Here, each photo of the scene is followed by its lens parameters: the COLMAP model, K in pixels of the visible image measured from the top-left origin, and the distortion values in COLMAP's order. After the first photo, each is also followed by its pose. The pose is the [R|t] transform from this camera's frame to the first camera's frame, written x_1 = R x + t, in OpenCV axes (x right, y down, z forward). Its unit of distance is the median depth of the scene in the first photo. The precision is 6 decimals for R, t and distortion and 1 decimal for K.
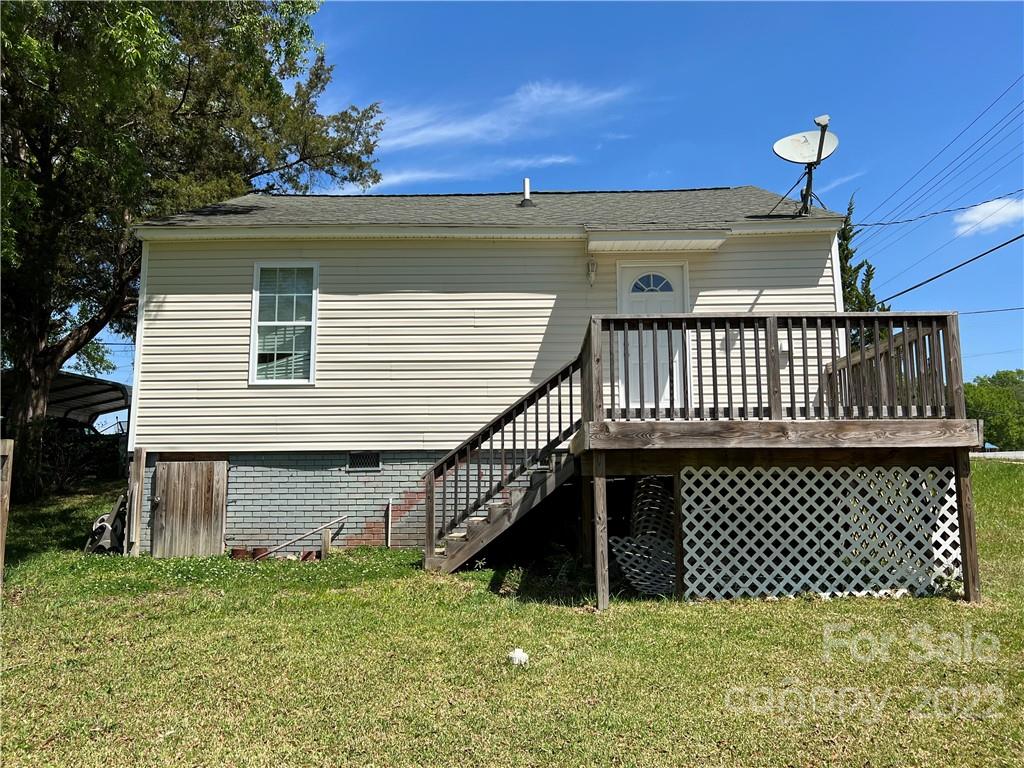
lens RADIAL K [[766.9, 0, 512.0], [0, 766.9, 384.0], [0, 0, 1]] dist [0.165822, -0.341964]
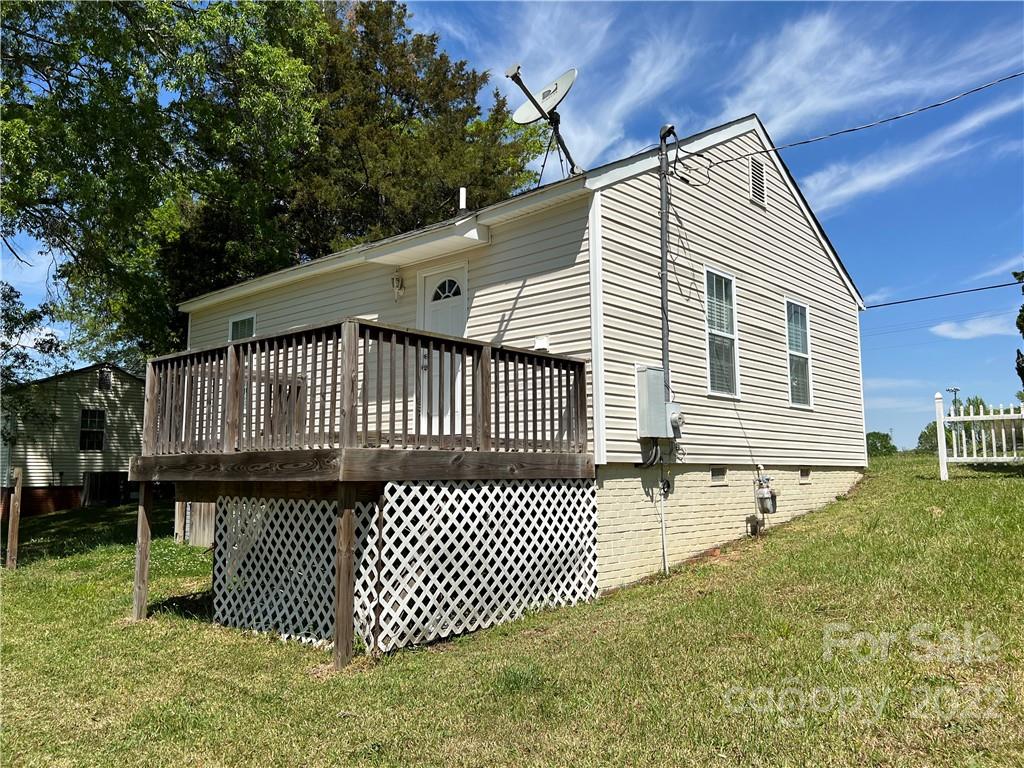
lens RADIAL K [[766.9, 0, 512.0], [0, 766.9, 384.0], [0, 0, 1]] dist [0.165822, -0.341964]
pose [[0.752169, -0.069992, -0.655243, 0.860119], [0.084389, 0.996387, -0.009560, 0.000839], [0.653545, -0.048105, 0.755358, 0.338754]]
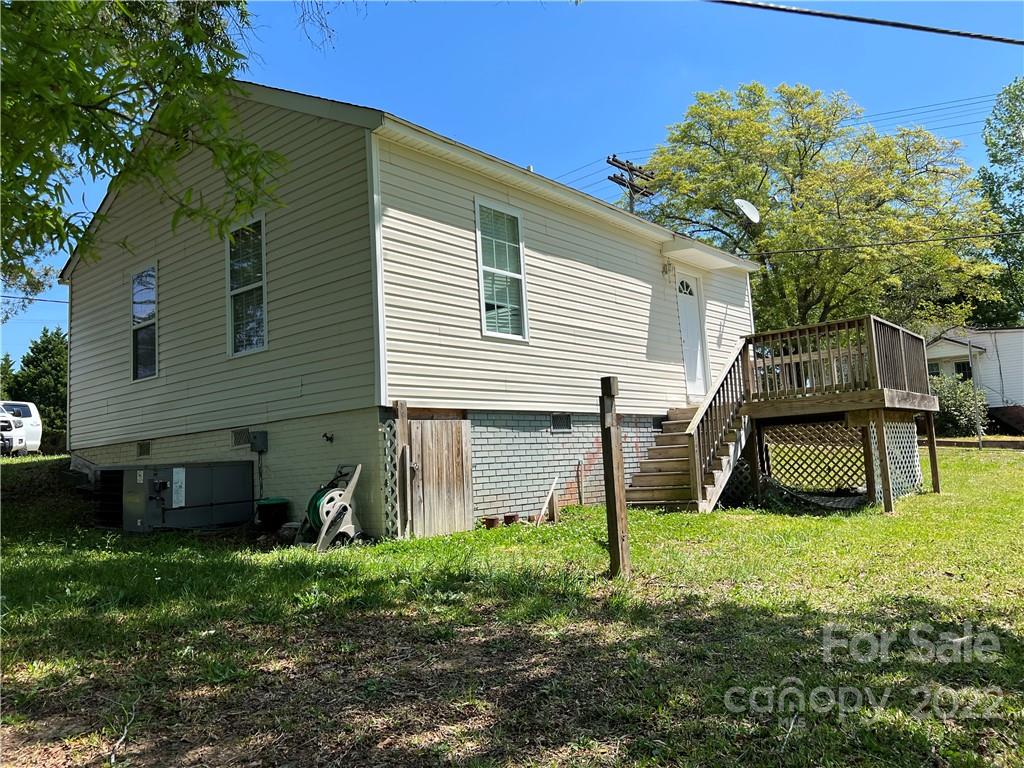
lens RADIAL K [[766.9, 0, 512.0], [0, 766.9, 384.0], [0, 0, 1]] dist [0.165822, -0.341964]
pose [[0.619997, 0.051432, 0.782917, -1.007171], [-0.052901, 0.998319, -0.023689, 0.075938], [-0.782819, -0.026730, 0.621675, 0.426404]]
